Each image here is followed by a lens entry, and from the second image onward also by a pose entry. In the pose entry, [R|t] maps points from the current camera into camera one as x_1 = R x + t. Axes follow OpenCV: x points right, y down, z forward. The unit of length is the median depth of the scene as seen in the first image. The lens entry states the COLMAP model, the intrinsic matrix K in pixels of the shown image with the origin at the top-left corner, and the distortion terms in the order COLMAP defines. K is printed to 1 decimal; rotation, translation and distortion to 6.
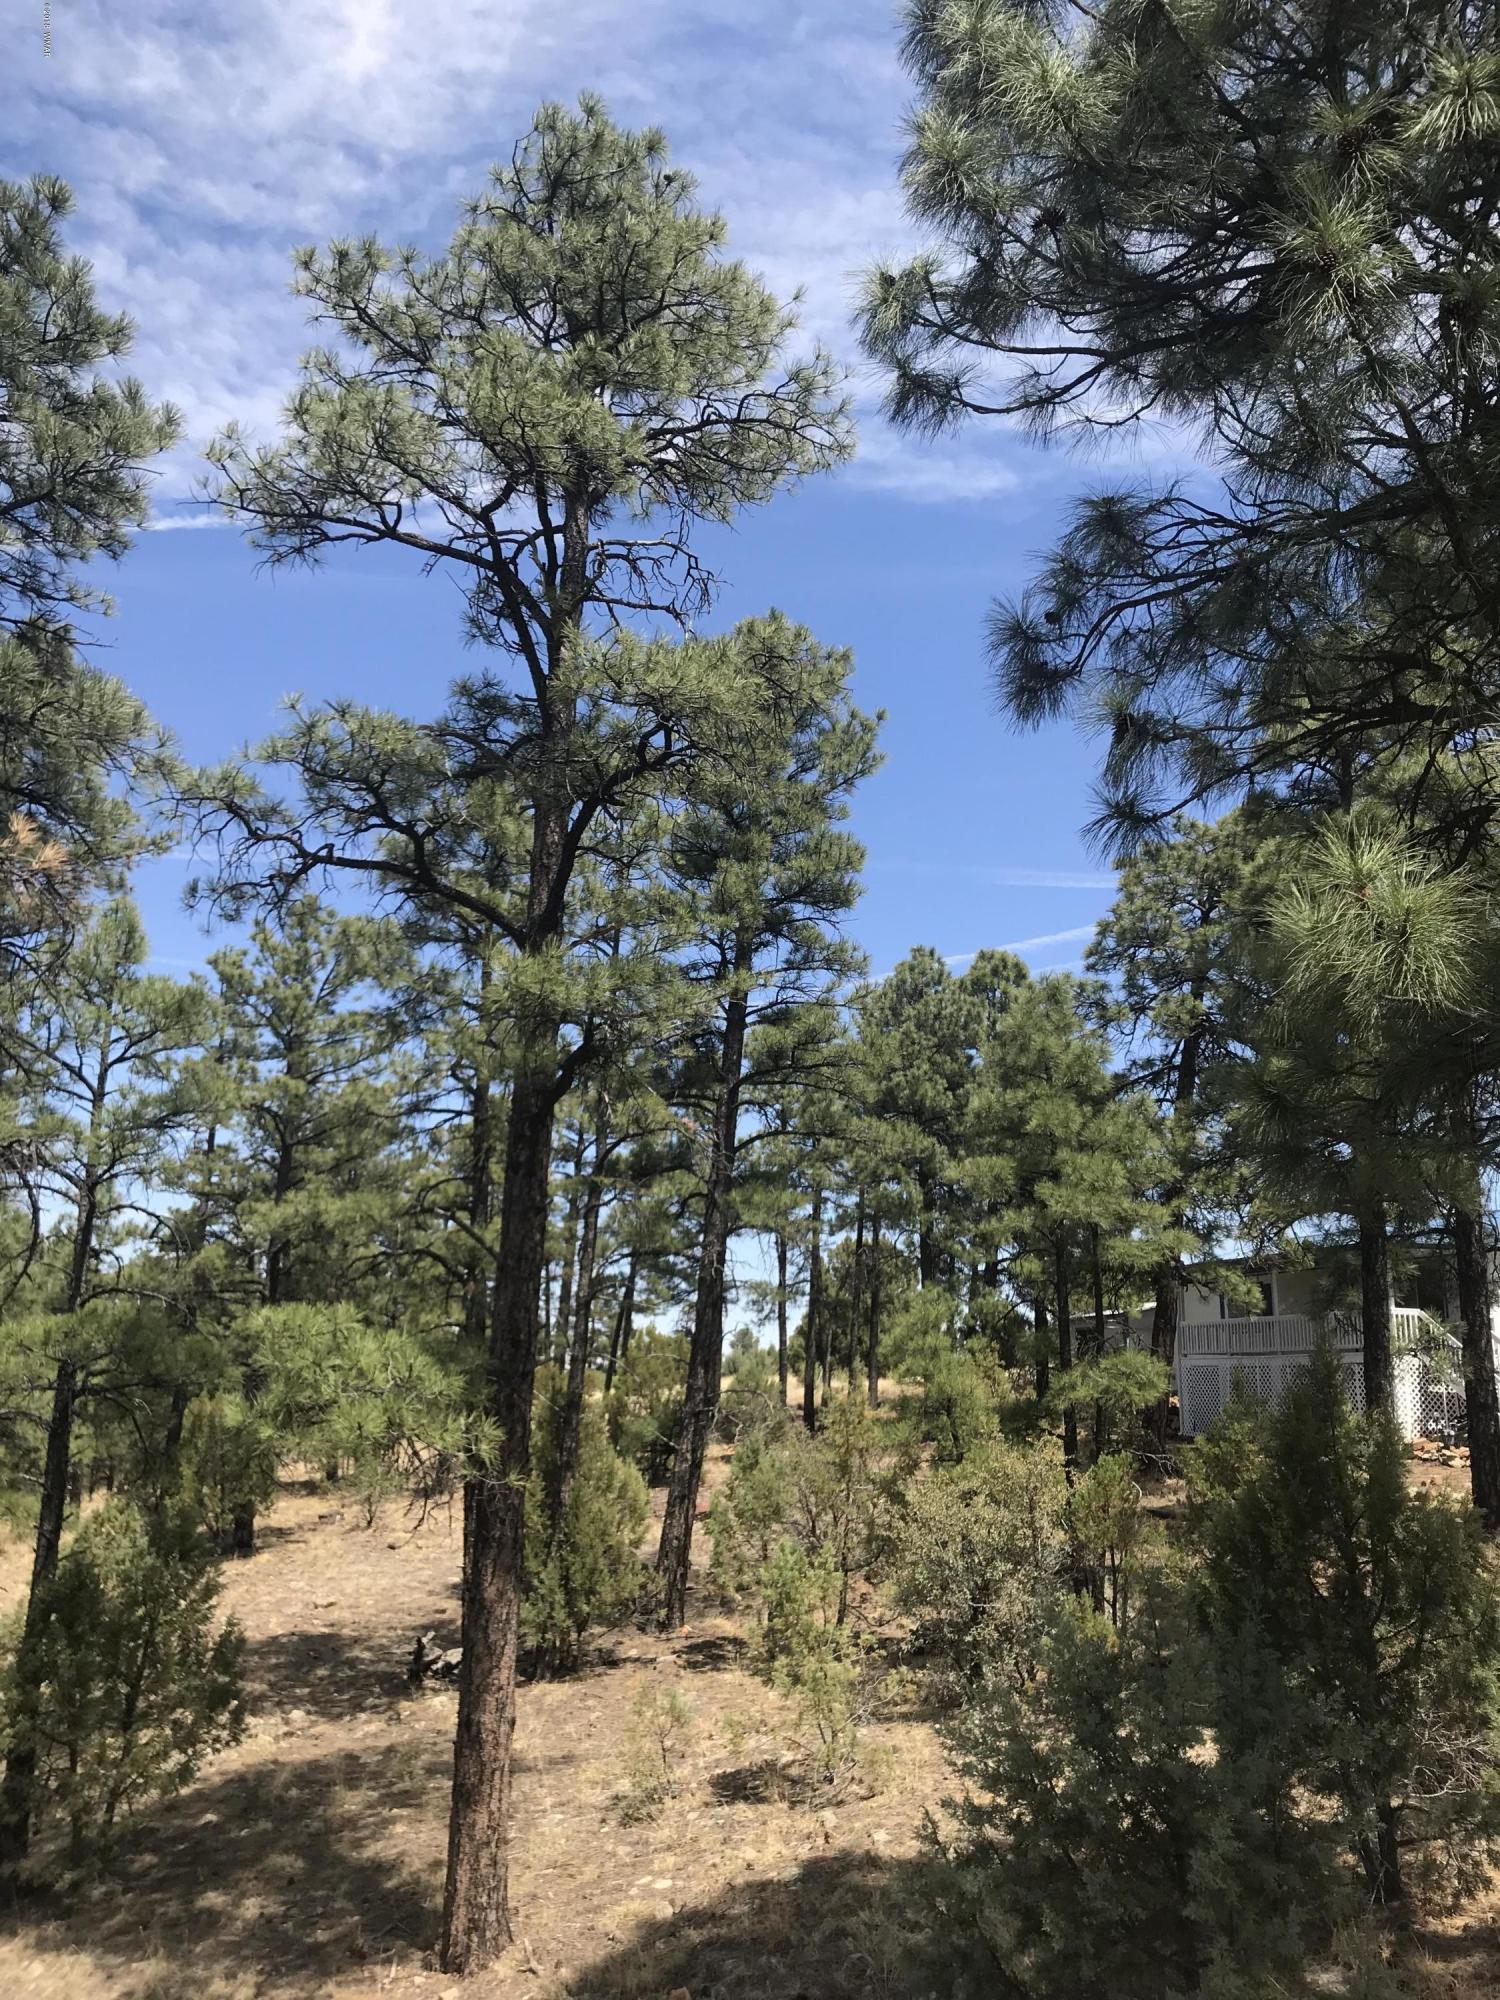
lens RADIAL K [[1621.9, 0, 750.3], [0, 1621.9, 989.3], [0, 0, 1]] dist [0.012289, -0.002466]
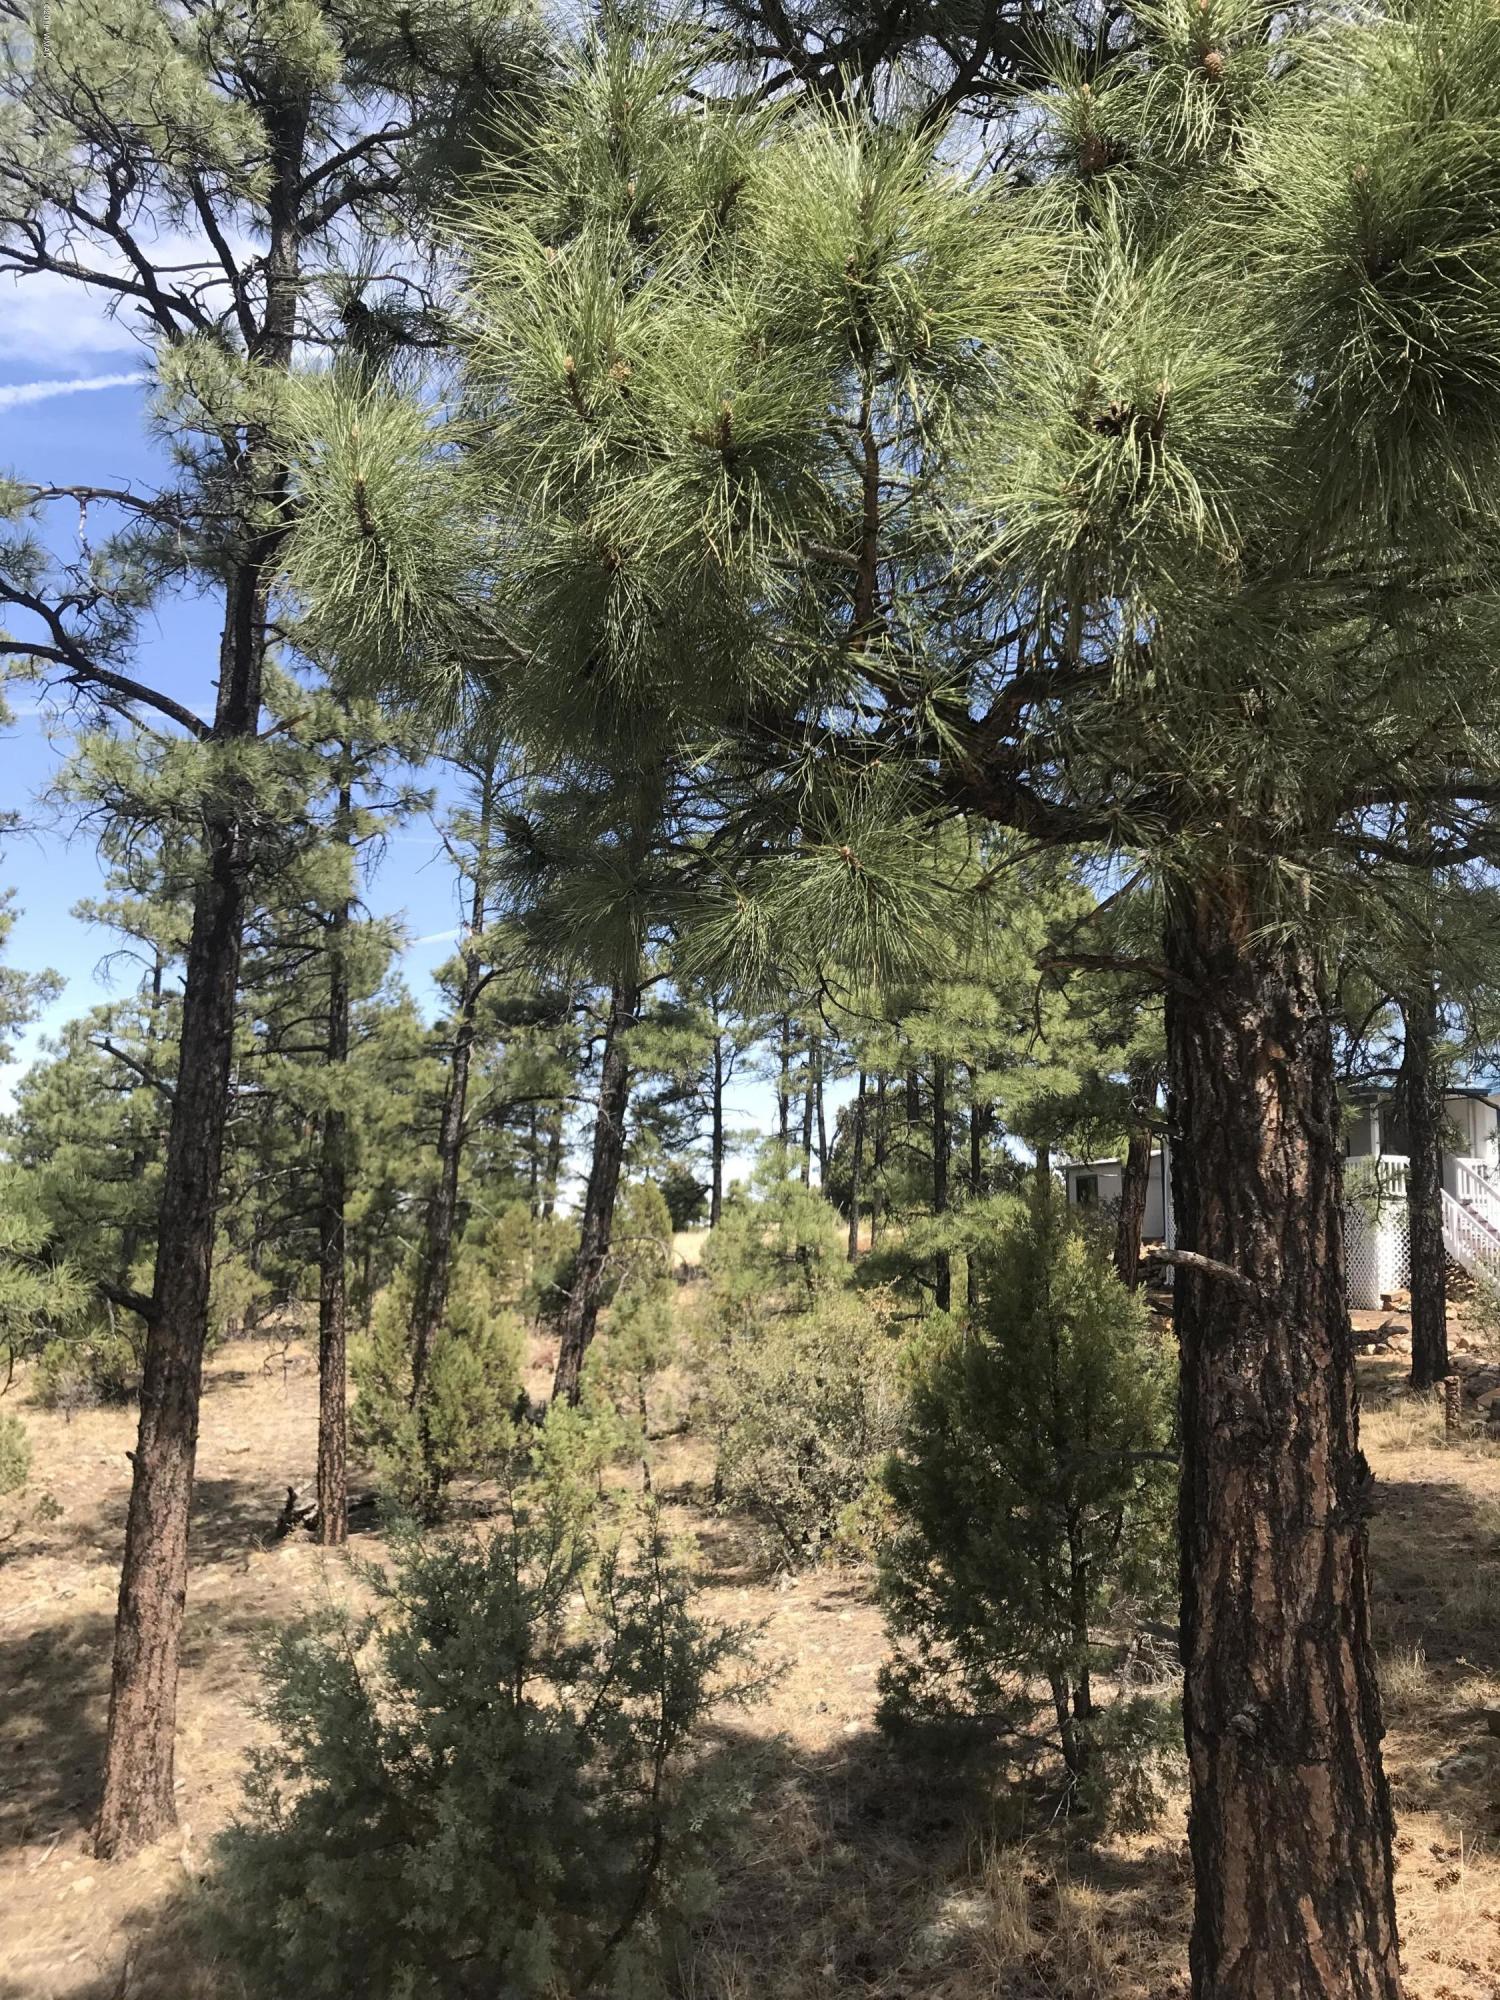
lens RADIAL K [[1620.4, 0, 751.8], [0, 1620.4, 988.5], [0, 0, 1]] dist [0.018423, -0.014879]
pose [[0.998981, -0.002650, -0.045058, 0.124592], [0.006687, 0.995949, 0.089667, 0.018404], [0.044638, -0.089876, 0.994952, 0.079477]]
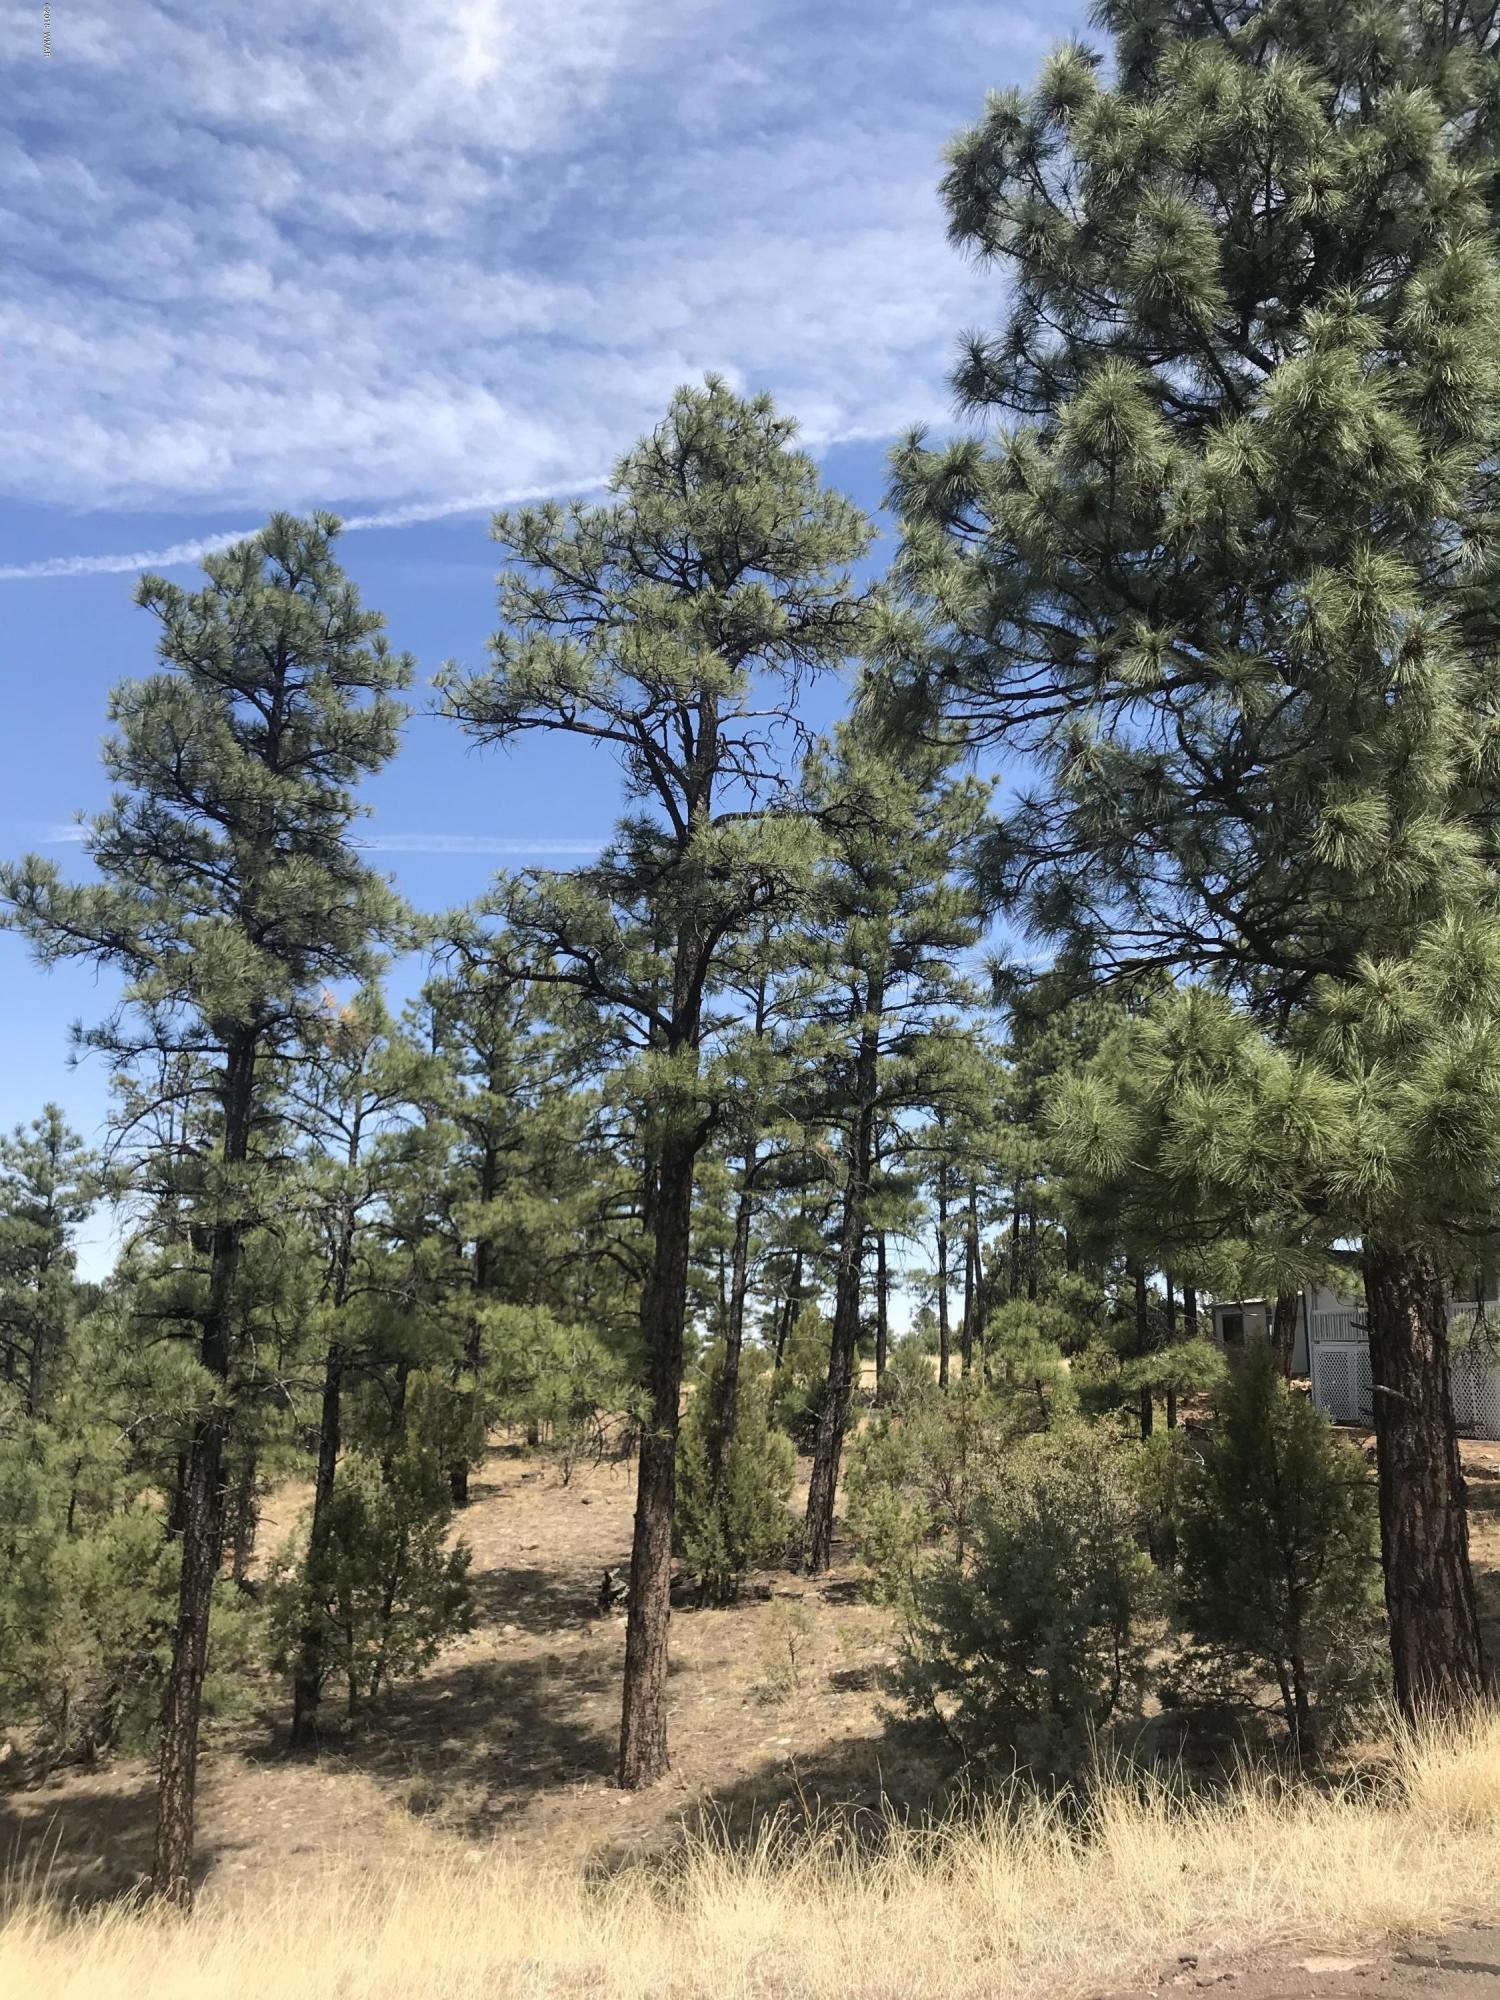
lens RADIAL K [[1620.4, 0, 751.8], [0, 1620.4, 988.5], [0, 0, 1]] dist [0.018423, -0.014879]
pose [[0.993558, -0.012613, -0.112621, 0.047438], [0.014020, 0.999833, 0.011708, -0.049346], [0.112455, -0.013211, 0.993569, -0.191375]]
